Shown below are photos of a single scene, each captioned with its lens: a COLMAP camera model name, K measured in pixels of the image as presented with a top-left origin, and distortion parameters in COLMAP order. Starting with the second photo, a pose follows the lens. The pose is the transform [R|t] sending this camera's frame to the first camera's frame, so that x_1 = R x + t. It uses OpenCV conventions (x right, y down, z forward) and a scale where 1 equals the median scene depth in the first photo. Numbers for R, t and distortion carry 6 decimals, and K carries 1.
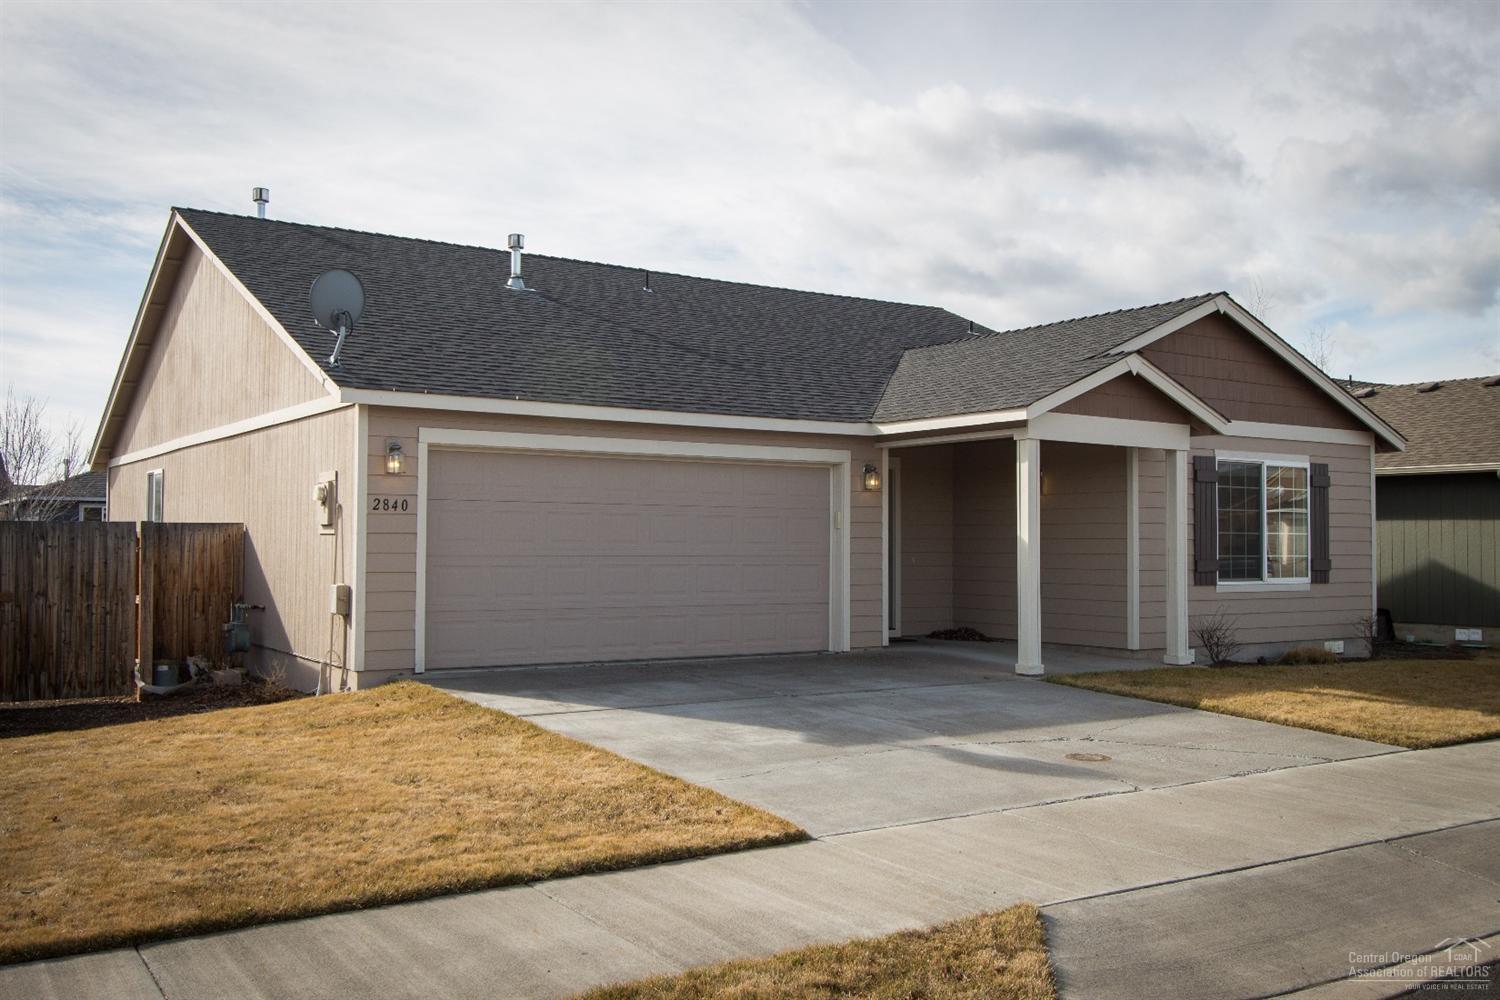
lens RADIAL K [[1362.0, 0, 750.0], [0, 1362.0, 500.0], [0, 0, 1]] dist [0.005832, -0.000027]
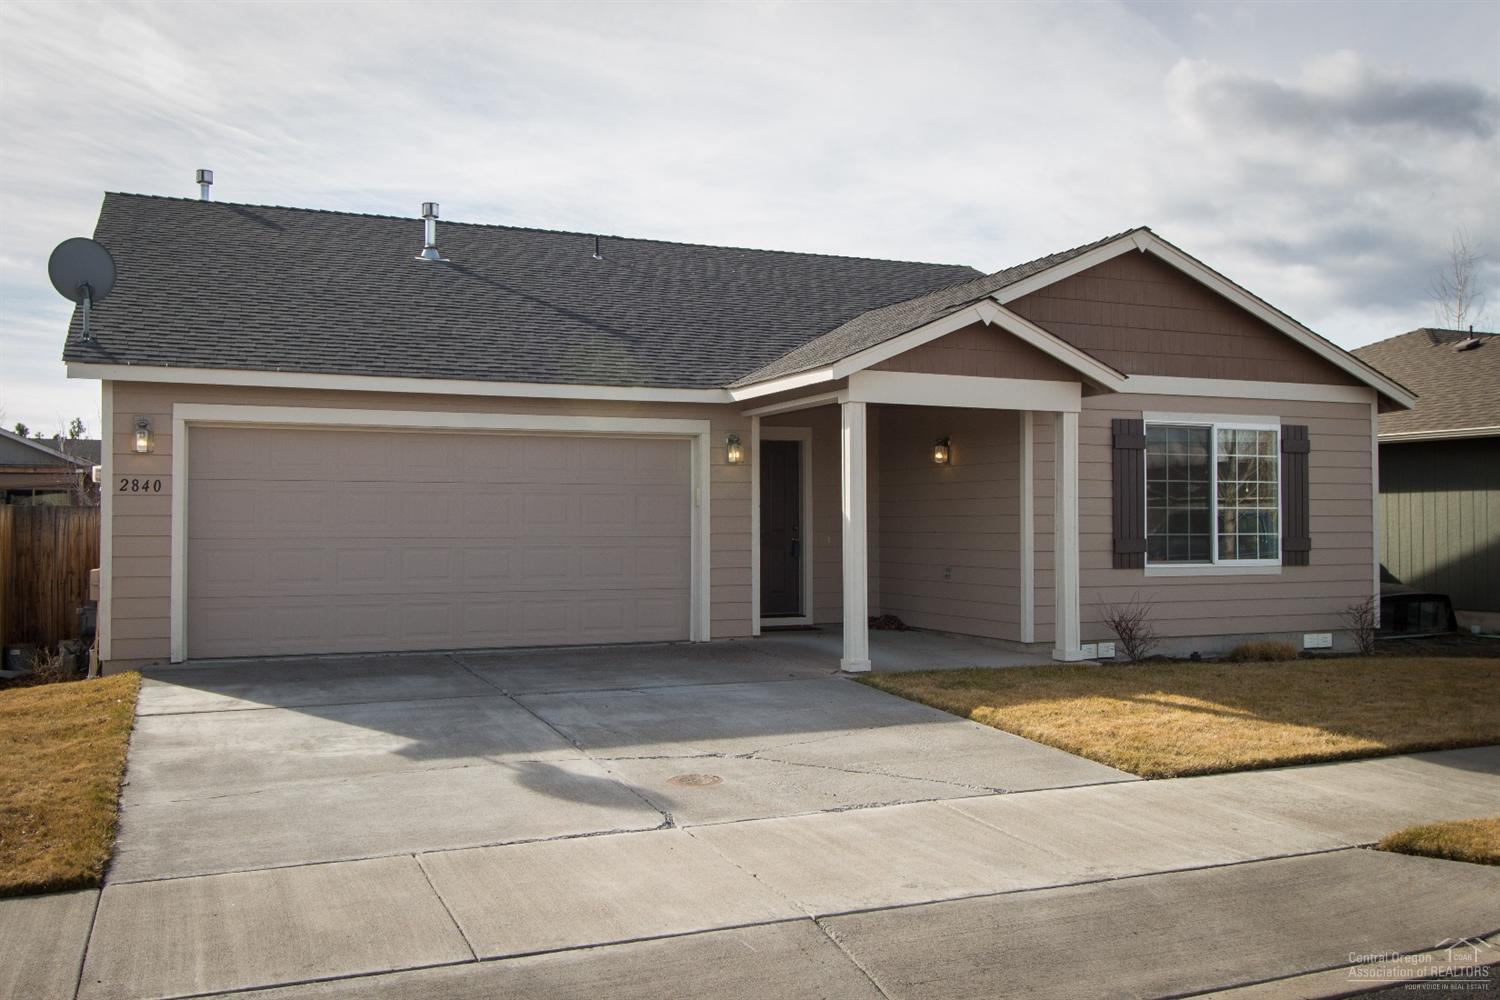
lens RADIAL K [[1347.4, 0, 750.0], [0, 1347.4, 500.0], [0, 0, 1]] dist [-0.000189, -0.000511]
pose [[0.983683, -0.009042, -0.179683, 0.256287], [0.011814, 0.999827, 0.014366, 0.004128], [0.179522, -0.016254, 0.983620, 0.120627]]
